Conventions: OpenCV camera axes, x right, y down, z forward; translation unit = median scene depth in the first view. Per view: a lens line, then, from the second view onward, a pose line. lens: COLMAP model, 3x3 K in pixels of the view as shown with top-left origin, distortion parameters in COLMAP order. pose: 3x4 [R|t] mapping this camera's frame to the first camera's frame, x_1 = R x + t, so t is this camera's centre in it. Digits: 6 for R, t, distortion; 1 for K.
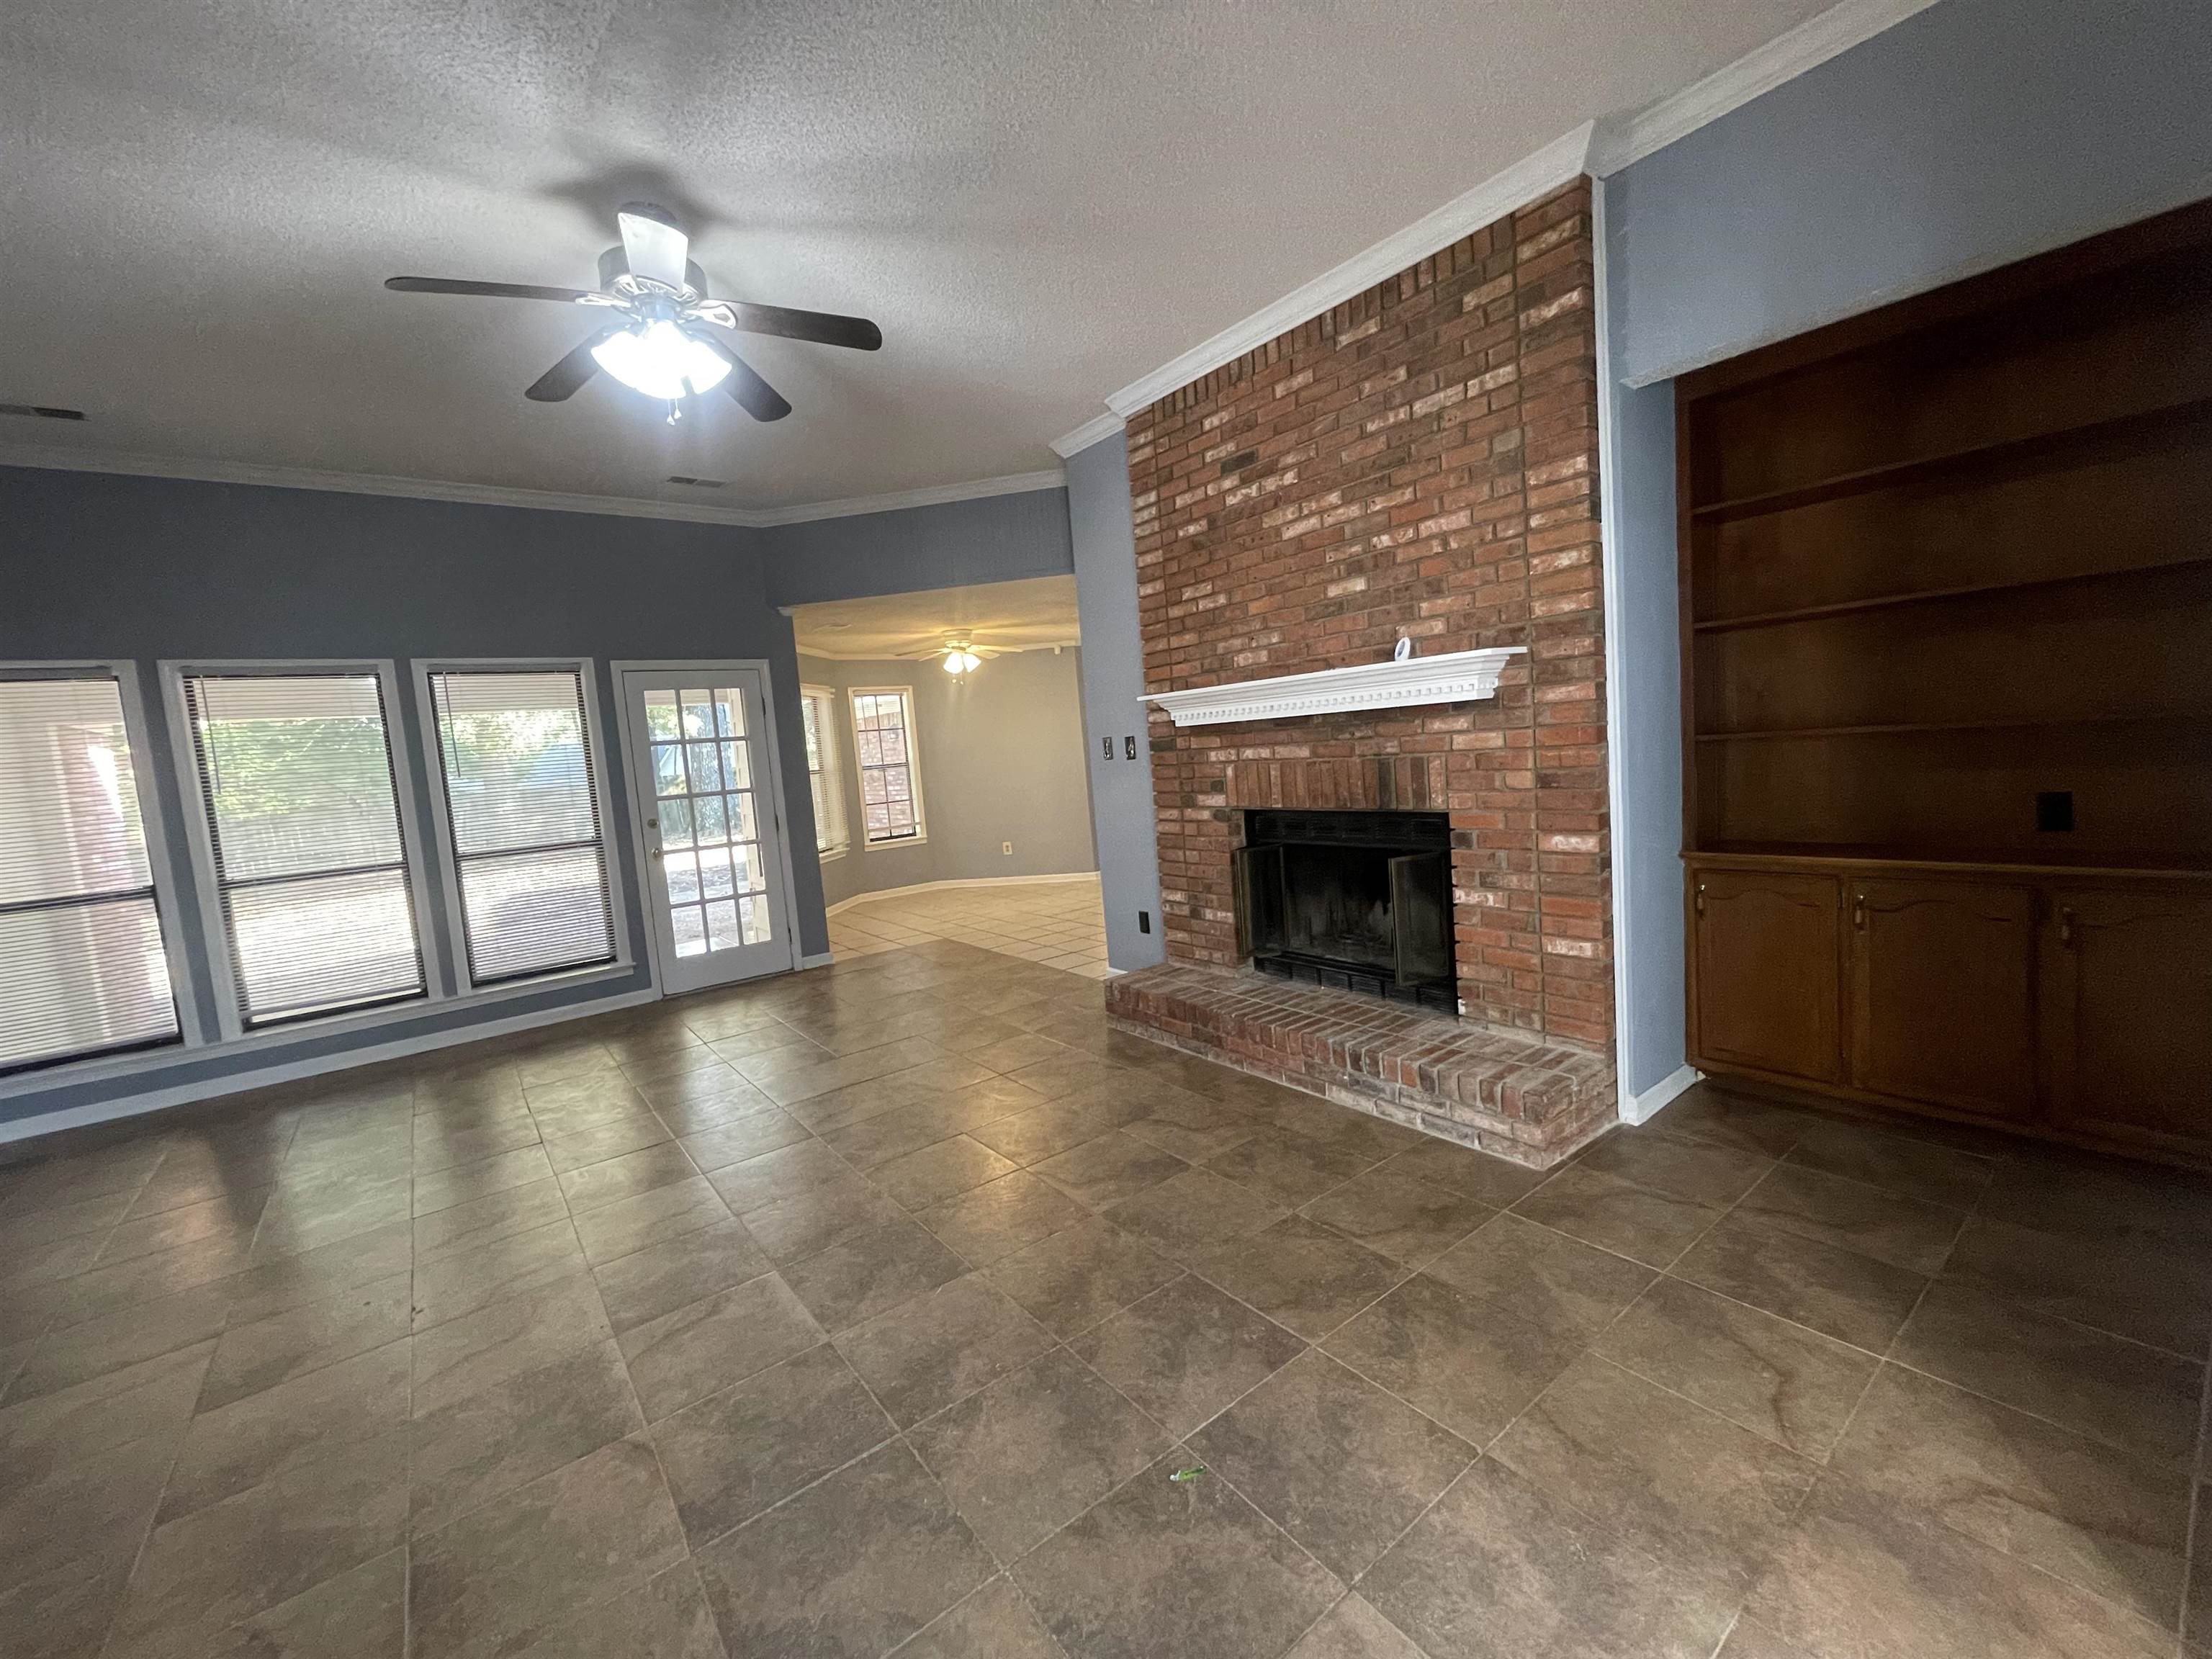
lens RADIAL K [[893.6, 0, 1105.7], [0, 893.6, 823.6], [0, 0, 1]] dist [-0.001872, 0.001907]
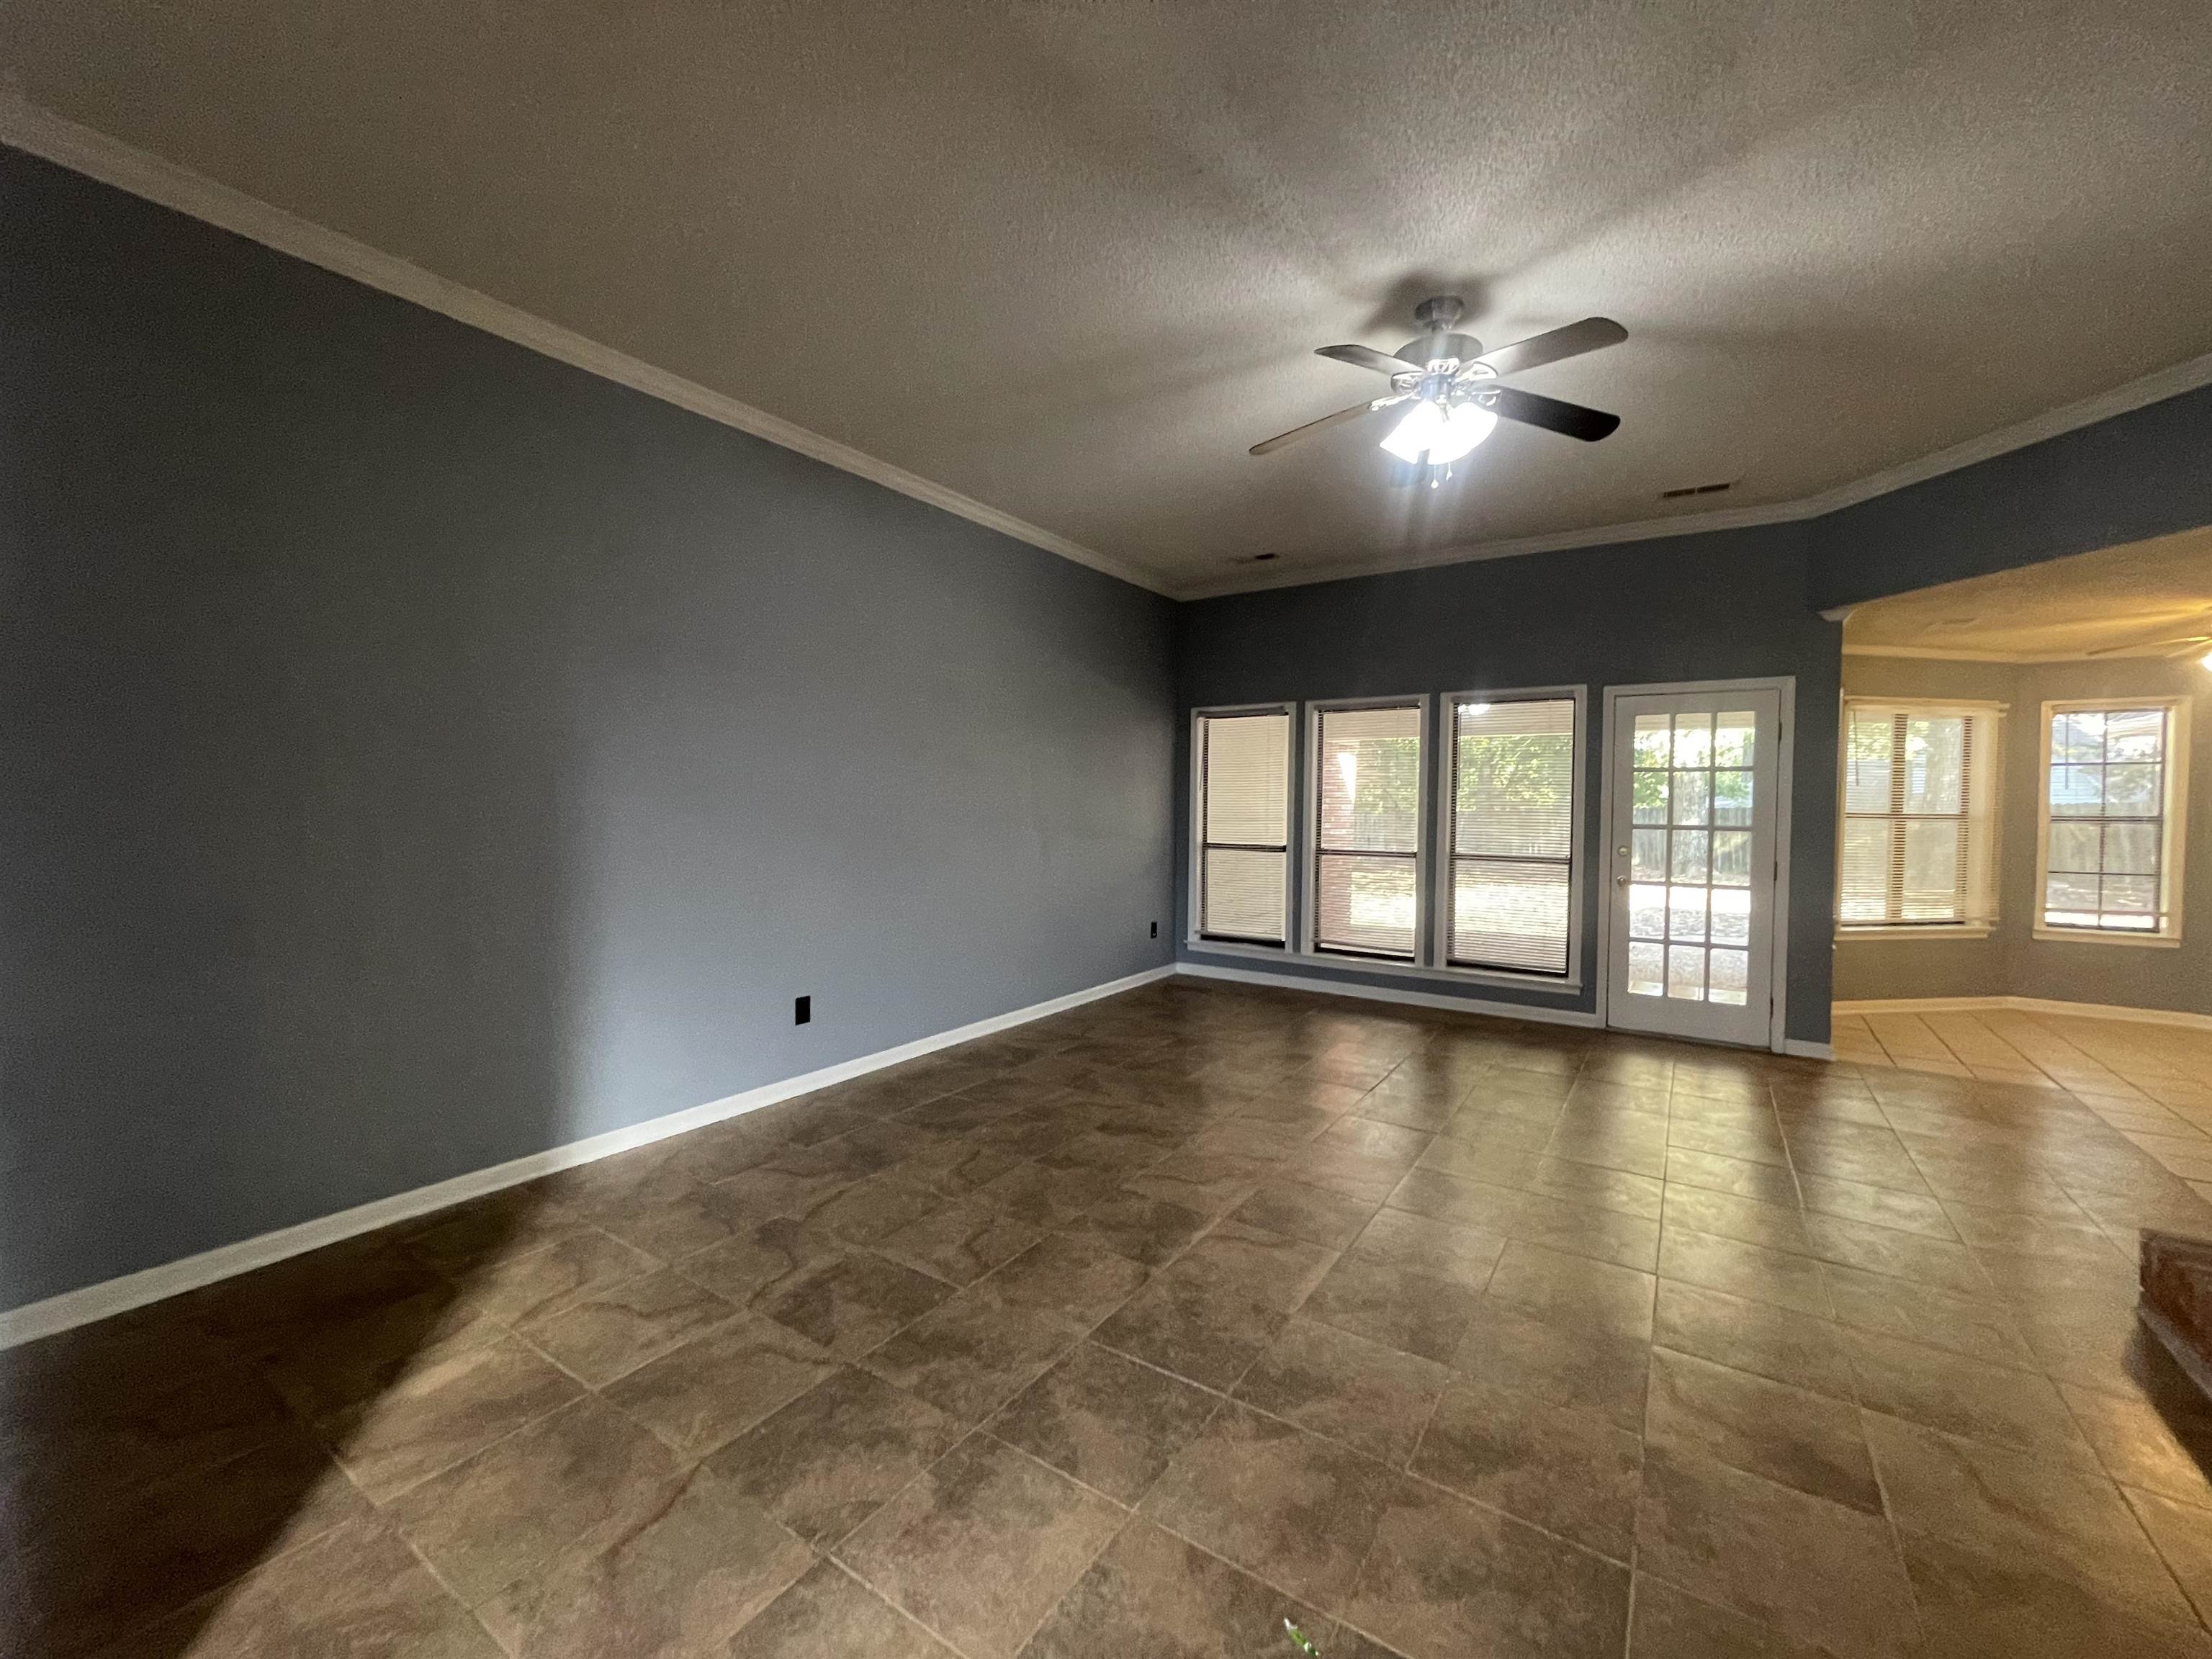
lens RADIAL K [[893.6, 0, 1099.4], [0, 893.6, 824.2], [0, 0, 1]] dist [-0.001872, 0.001907]
pose [[0.315731, 0.105598, -0.942954, 0.325199], [-0.119629, 0.990288, 0.070843, -0.041915], [0.941277, 0.090437, 0.325298, 0.192850]]
